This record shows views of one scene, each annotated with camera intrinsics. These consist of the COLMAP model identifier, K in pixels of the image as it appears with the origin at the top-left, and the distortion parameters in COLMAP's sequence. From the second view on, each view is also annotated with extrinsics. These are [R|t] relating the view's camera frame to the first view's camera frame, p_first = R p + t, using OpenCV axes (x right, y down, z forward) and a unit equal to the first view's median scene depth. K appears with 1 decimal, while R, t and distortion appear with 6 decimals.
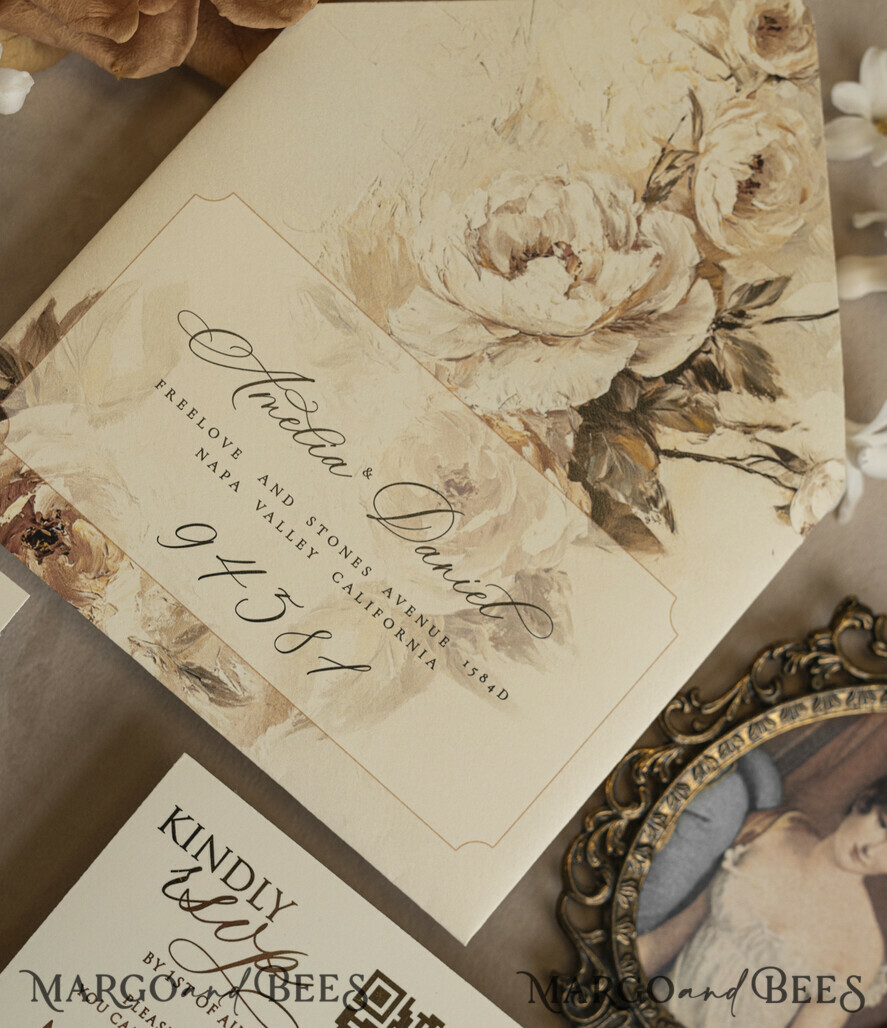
lens RADIAL K [[2231.9, 0, 389.6], [0, 2231.9, 554.9], [0, 0, 1]] dist [-0.053605, 0.048393]
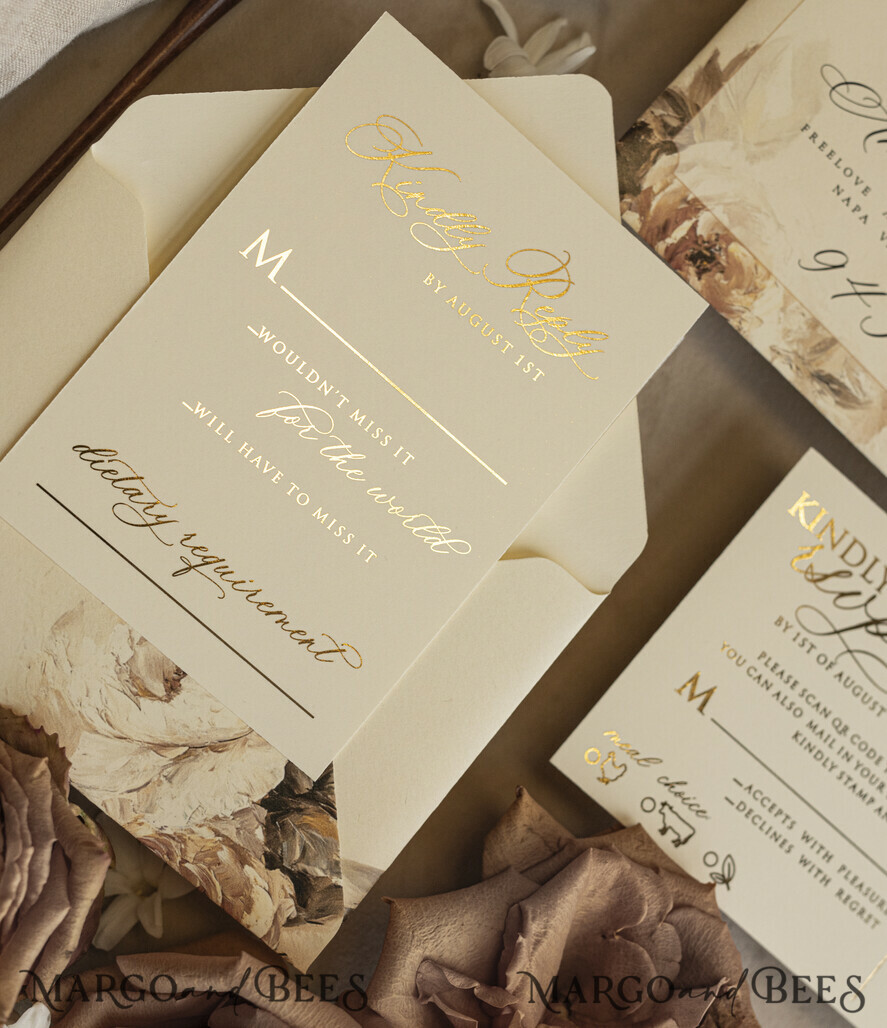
lens RADIAL K [[2231.9, 0, 389.6], [0, 2231.9, 554.9], [0, 0, 1]] dist [-0.053605, 0.048393]
pose [[0.997922, 0.023747, 0.059900, -0.380575], [-0.027739, 0.997386, 0.066722, 0.073156], [-0.058159, -0.068245, 0.995972, -0.151119]]
